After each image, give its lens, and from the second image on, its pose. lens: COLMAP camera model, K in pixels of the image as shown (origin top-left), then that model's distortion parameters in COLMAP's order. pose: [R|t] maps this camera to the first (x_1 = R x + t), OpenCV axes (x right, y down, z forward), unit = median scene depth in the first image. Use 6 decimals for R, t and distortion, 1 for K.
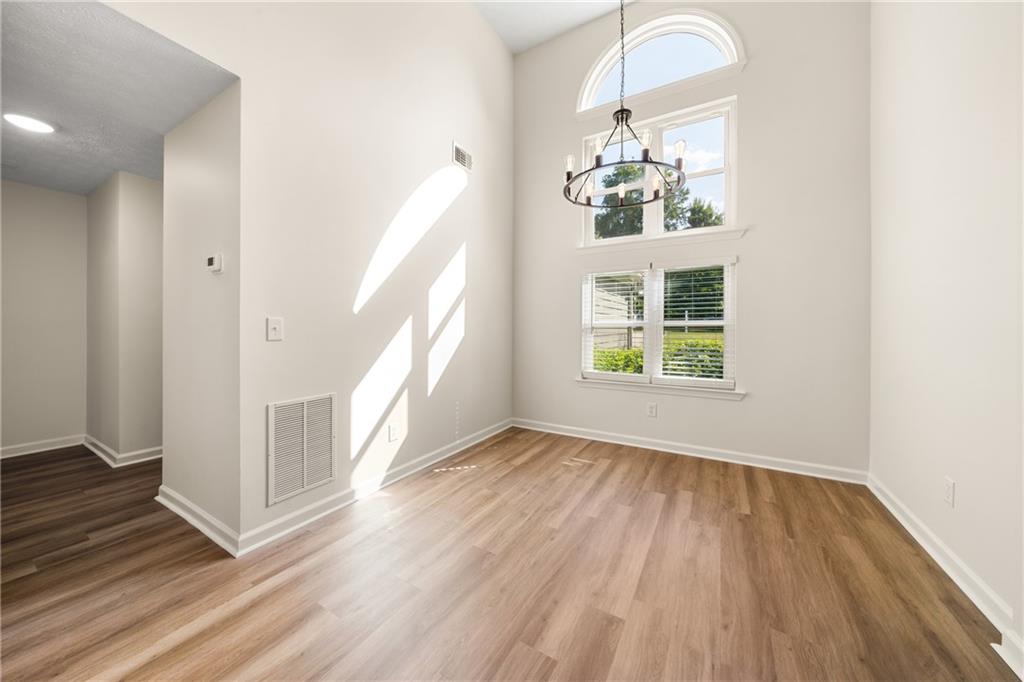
lens RADIAL K [[357.8, 0, 509.5], [0, 357.8, 325.7], [0, 0, 1]] dist [-0.001413, -0.000130]
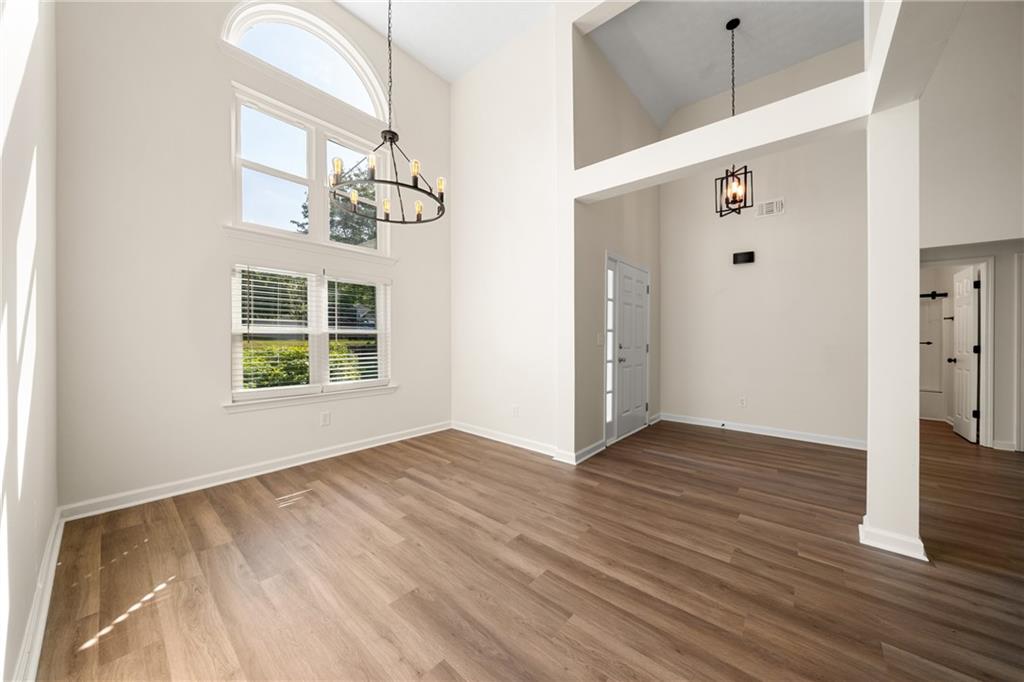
lens RADIAL K [[347.8, 0, 512.7], [0, 347.8, 337.3], [0, 0, 1]] dist [-0.008549, -0.000046]
pose [[0.168660, -0.000787, 0.985674, -0.522743], [-0.011239, 0.999933, 0.002722, 0.002309], [-0.985610, -0.011537, 0.168639, 0.379354]]
